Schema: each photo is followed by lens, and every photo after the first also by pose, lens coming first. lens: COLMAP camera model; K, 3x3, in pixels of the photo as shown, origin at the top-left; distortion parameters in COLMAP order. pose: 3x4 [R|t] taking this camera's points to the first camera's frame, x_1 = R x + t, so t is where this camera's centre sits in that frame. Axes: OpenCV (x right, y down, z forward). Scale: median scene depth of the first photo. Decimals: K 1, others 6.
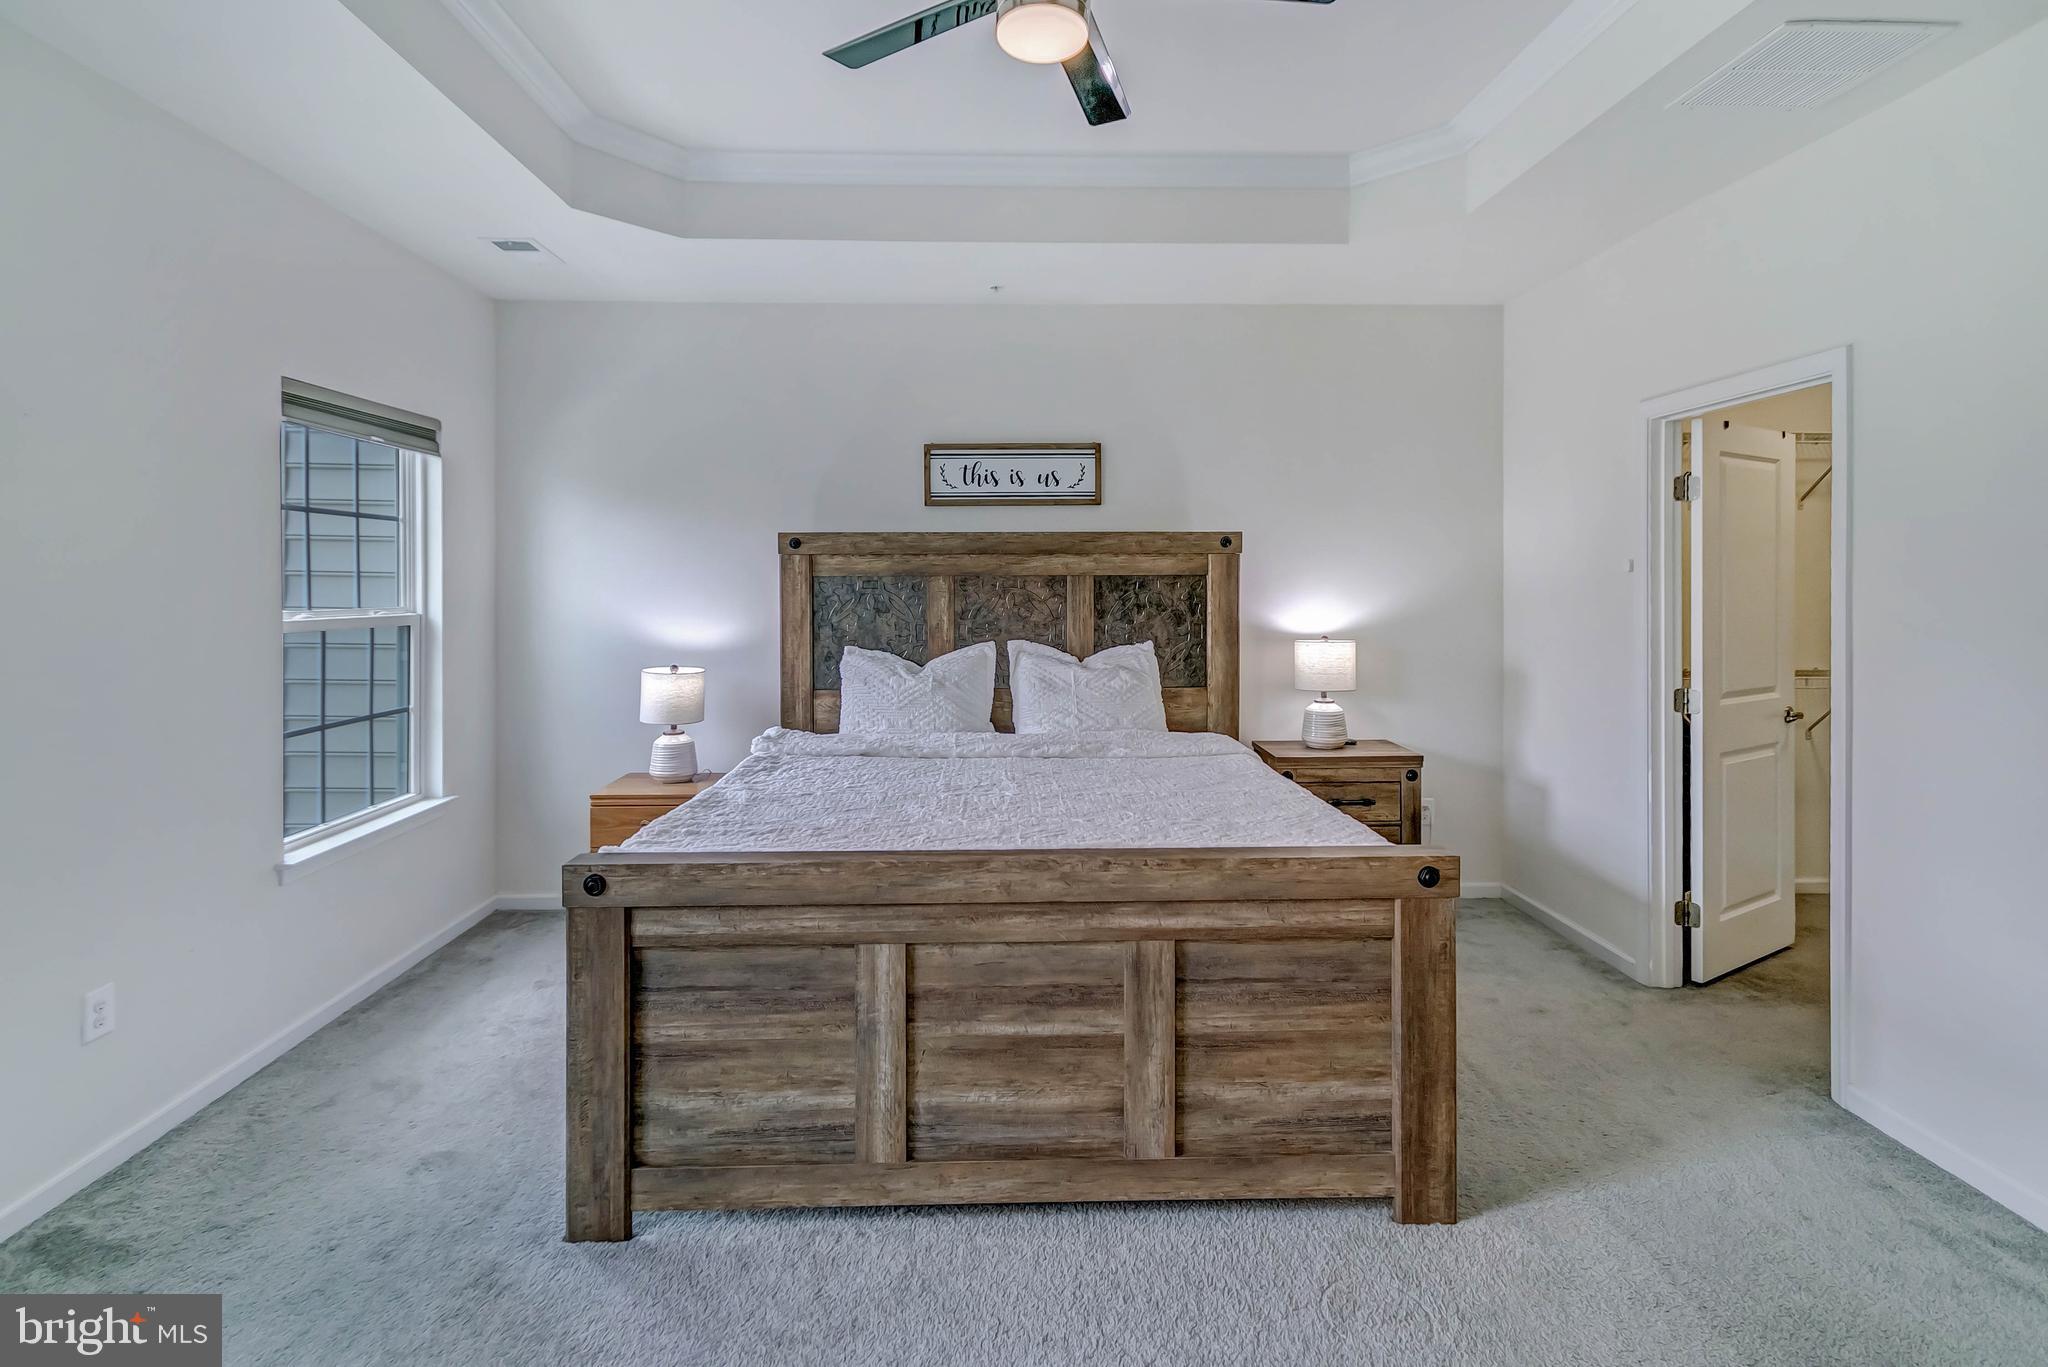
lens RADIAL K [[991.2, 0, 1005.3], [0, 991.2, 583.7], [0, 0, 1]] dist [0.000510, 0.000027]
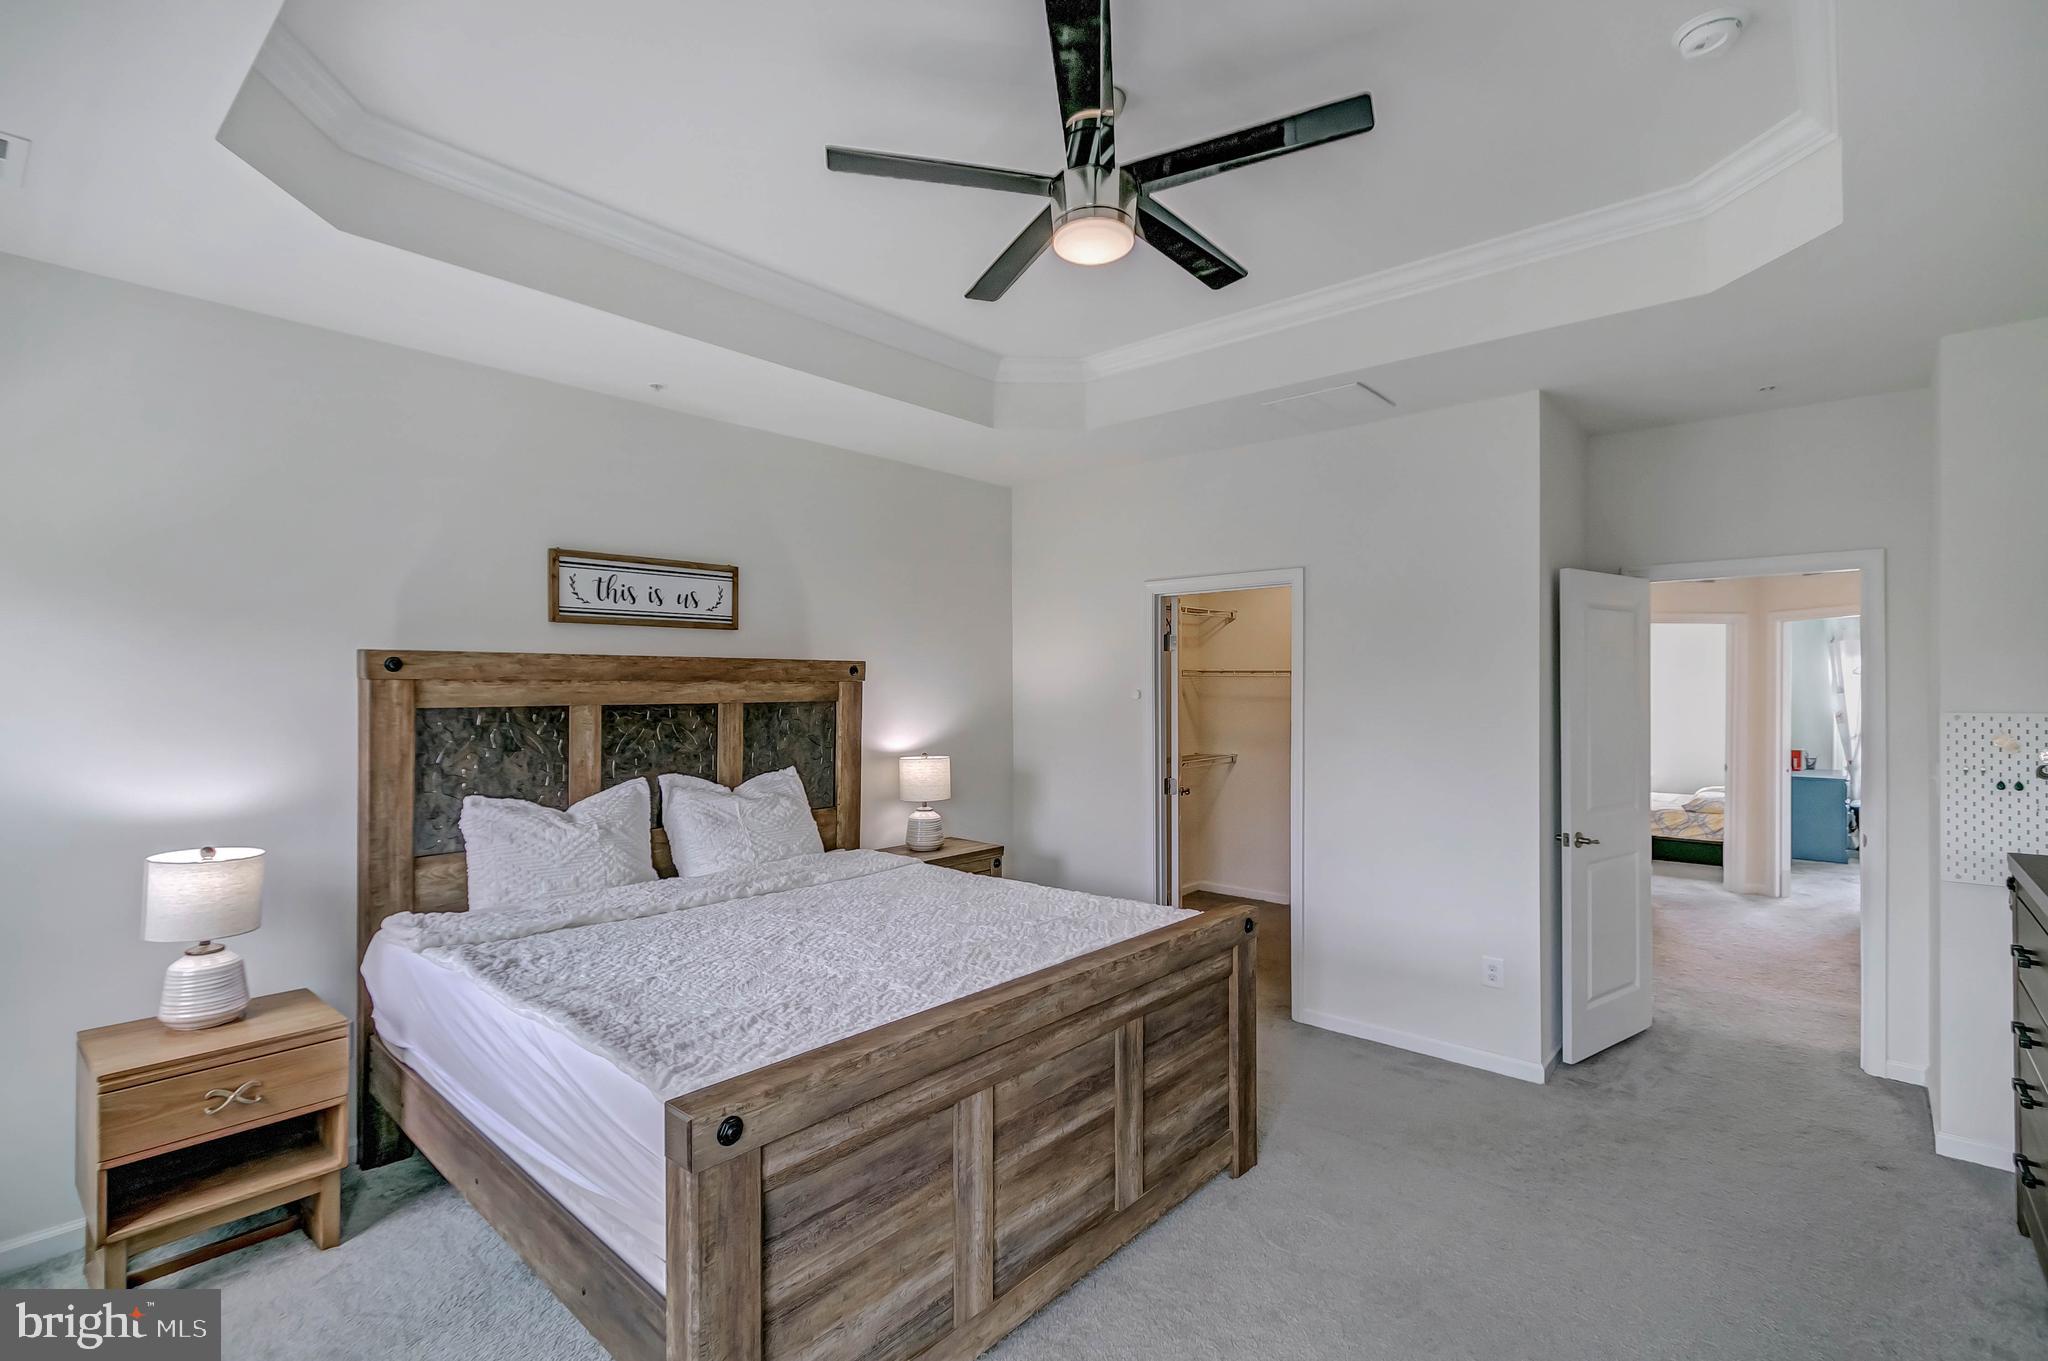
lens RADIAL K [[949.7, 0, 1018.2], [0, 949.7, 680.1], [0, 0, 1]] dist [0.003448, -0.000312]
pose [[0.678631, 0.005999, 0.734455, -0.417711], [0.000211, 0.999965, -0.008362, -0.022919], [-0.734479, 0.005829, 0.678606, 0.166198]]
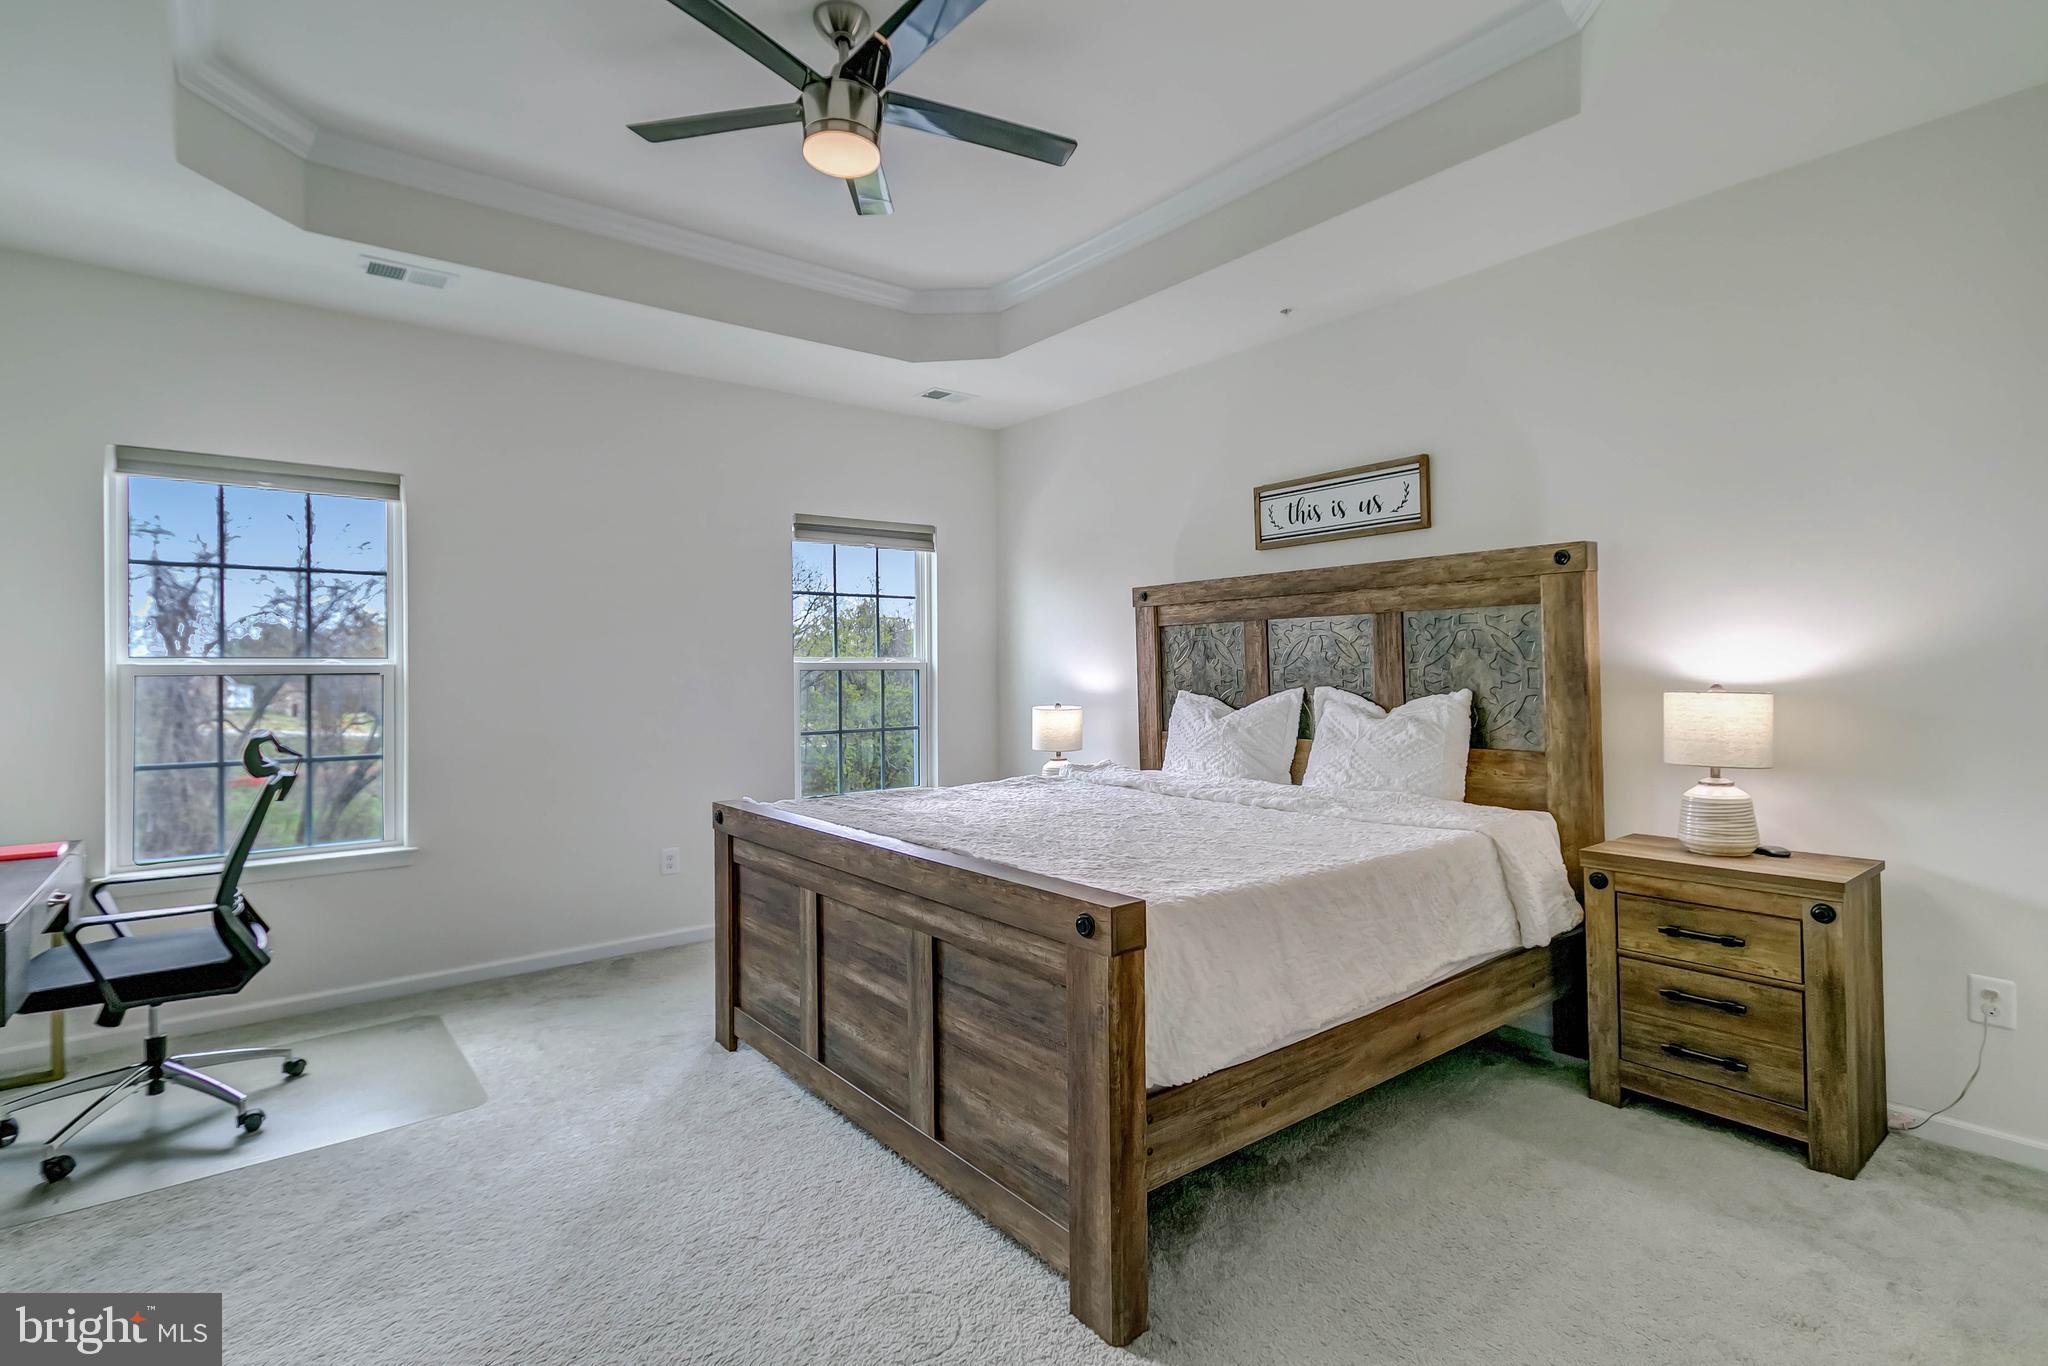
lens RADIAL K [[974.7, 0, 996.1], [0, 974.7, 651.1], [0, 0, 1]] dist [0.001754, 0.000077]
pose [[0.589134, -0.018984, -0.807812, 0.564345], [0.010072, 0.999819, -0.016150, 0.035800], [0.807972, 0.001378, 0.589219, 0.227059]]
